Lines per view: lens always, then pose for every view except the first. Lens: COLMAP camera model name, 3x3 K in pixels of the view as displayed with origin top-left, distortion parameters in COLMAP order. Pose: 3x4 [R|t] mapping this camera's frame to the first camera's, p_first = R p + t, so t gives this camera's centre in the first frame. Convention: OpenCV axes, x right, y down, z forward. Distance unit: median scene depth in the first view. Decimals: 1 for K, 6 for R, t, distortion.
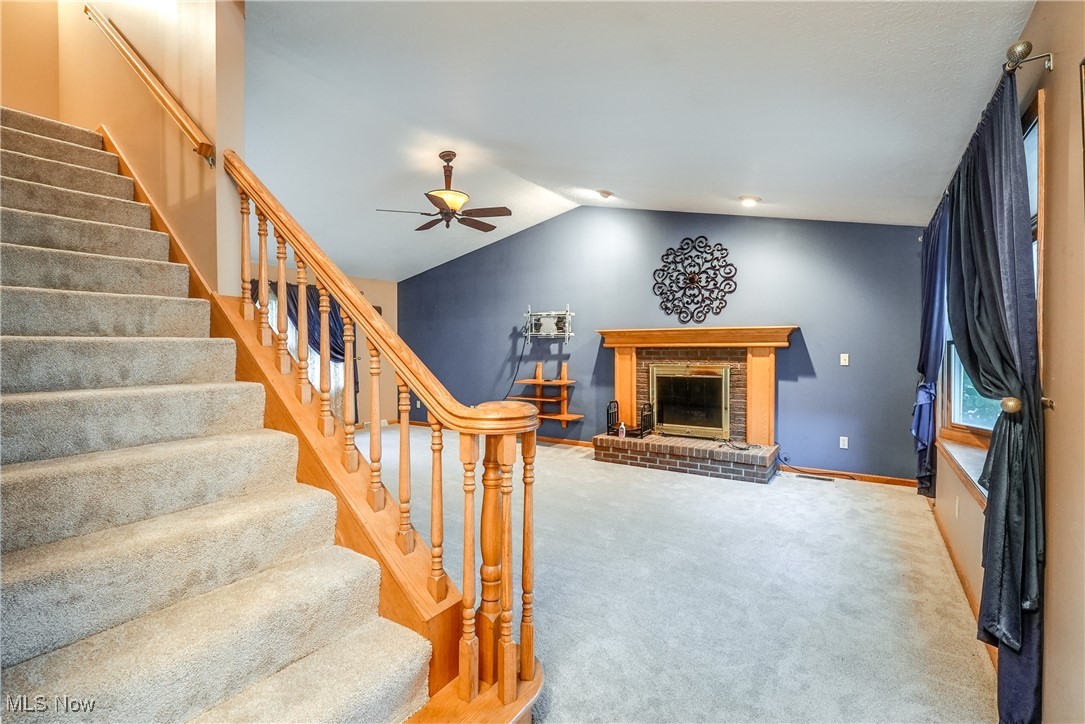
lens RADIAL K [[494.2, 0, 554.1], [0, 494.2, 359.3], [0, 0, 1]] dist [-0.000988, -0.000353]
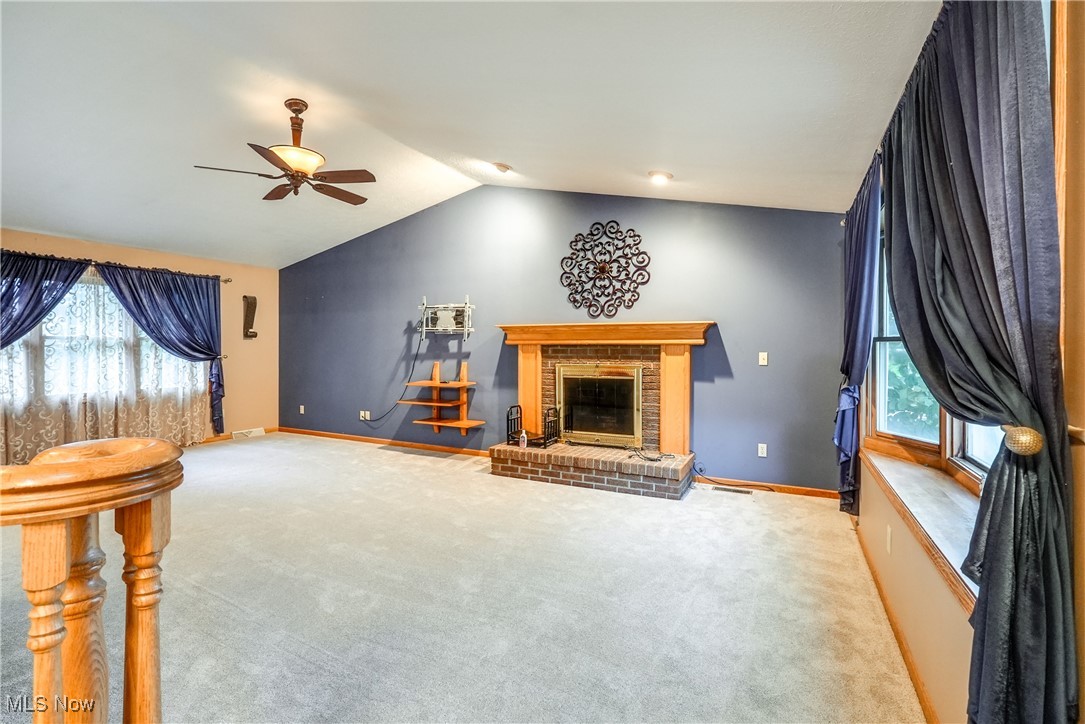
lens RADIAL K [[500.9, 0, 541.7], [0, 500.9, 357.5], [0, 0, 1]] dist [-0.002408, 0.000169]
pose [[0.994119, 0.001351, 0.108282, 0.081924], [-0.001237, 0.999999, -0.001124, -0.000255], [-0.108283, 0.000983, 0.994120, 0.127155]]
